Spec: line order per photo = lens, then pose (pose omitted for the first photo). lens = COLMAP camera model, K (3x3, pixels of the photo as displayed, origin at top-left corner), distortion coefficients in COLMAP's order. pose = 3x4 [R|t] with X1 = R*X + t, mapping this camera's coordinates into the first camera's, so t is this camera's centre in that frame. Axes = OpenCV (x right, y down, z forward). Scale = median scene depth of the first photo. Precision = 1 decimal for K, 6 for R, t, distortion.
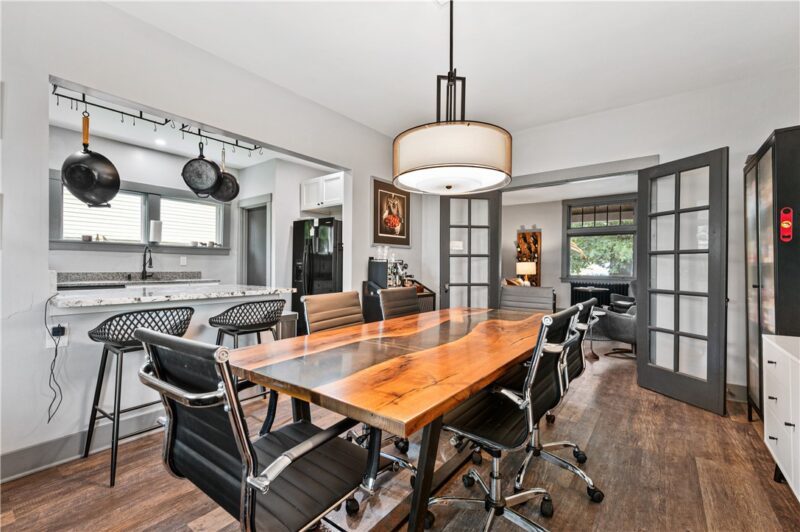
lens RADIAL K [[350.6, 0, 398.6], [0, 350.6, 266.1], [0, 0, 1]] dist [-0.000434, 0.000351]
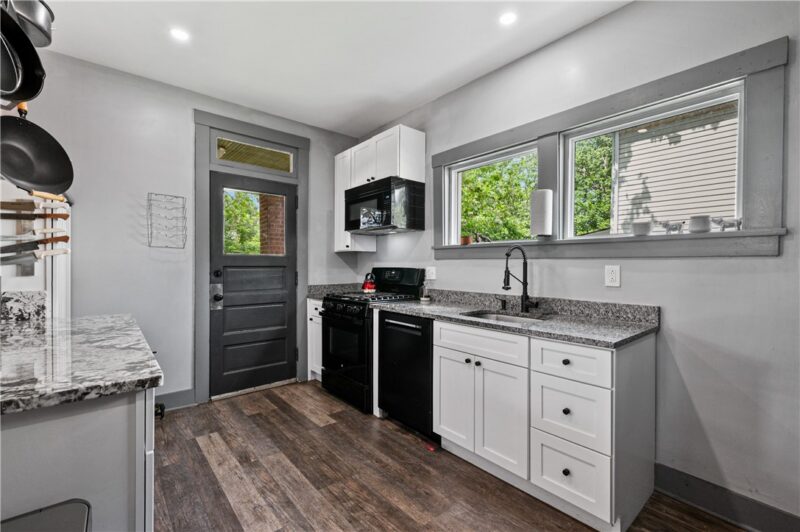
lens RADIAL K [[350.6, 0, 396.9], [0, 350.6, 270.4], [0, 0, 1]] dist [-0.000434, 0.000351]
pose [[-0.222264, 0.007156, -0.974960, -0.274275], [-0.006516, 0.999940, 0.008825, -0.035190], [0.974965, 0.008315, -0.222204, 1.327005]]
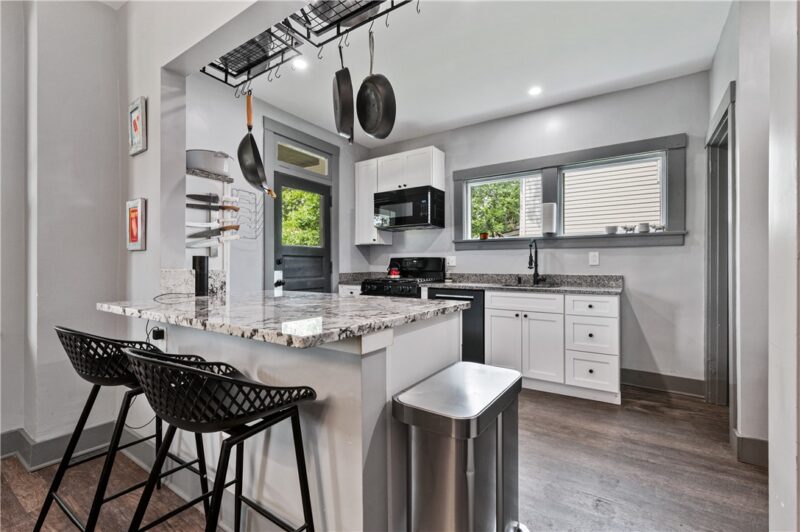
lens RADIAL K [[350.6, 0, 399.5], [0, 350.6, 265.5], [0, 0, 1]] dist [-0.000434, 0.000351]
pose [[0.060701, -0.004197, -0.998147, 0.002920], [0.000266, 0.999991, -0.004188, 0.001089], [0.998156, -0.000011, 0.060701, 0.947770]]
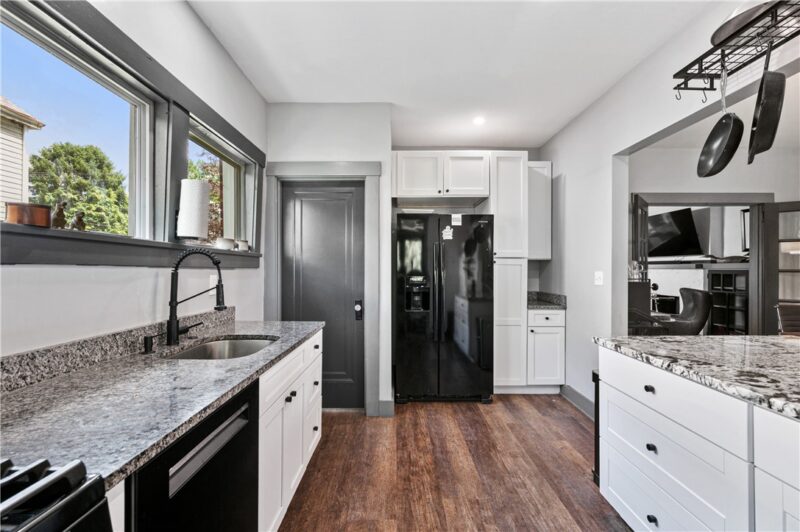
lens RADIAL K [[350.6, 0, 397.4], [0, 350.6, 263.6], [0, 0, 1]] dist [-0.000434, 0.000351]
pose [[0.789792, 0.008435, 0.613317, -1.083958], [-0.002474, 0.999941, -0.010567, -0.054970], [-0.613370, 0.006829, 0.789766, 0.834608]]
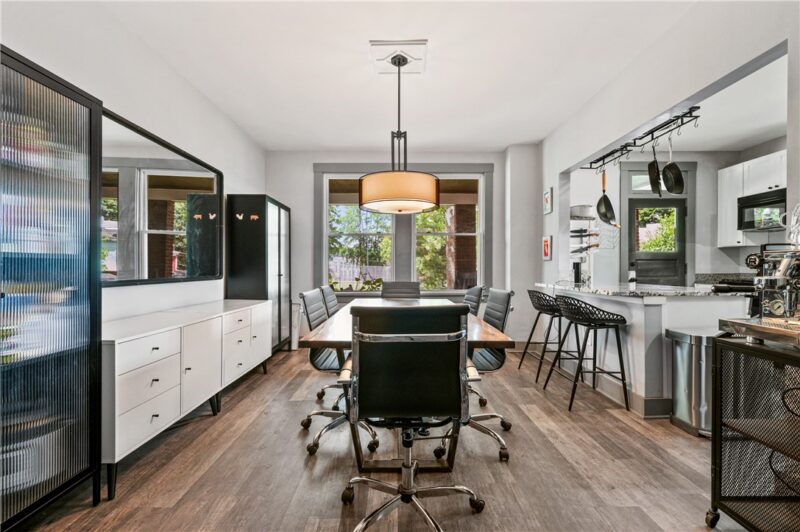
lens RADIAL K [[350.6, 0, 398.9], [0, 350.6, 270.8], [0, 0, 1]] dist [-0.000434, 0.000351]
pose [[-0.795748, 0.003986, -0.605614, 0.571397], [0.000032, 0.999979, 0.006540, 0.002390], [0.605627, 0.005184, -0.795731, 1.217717]]
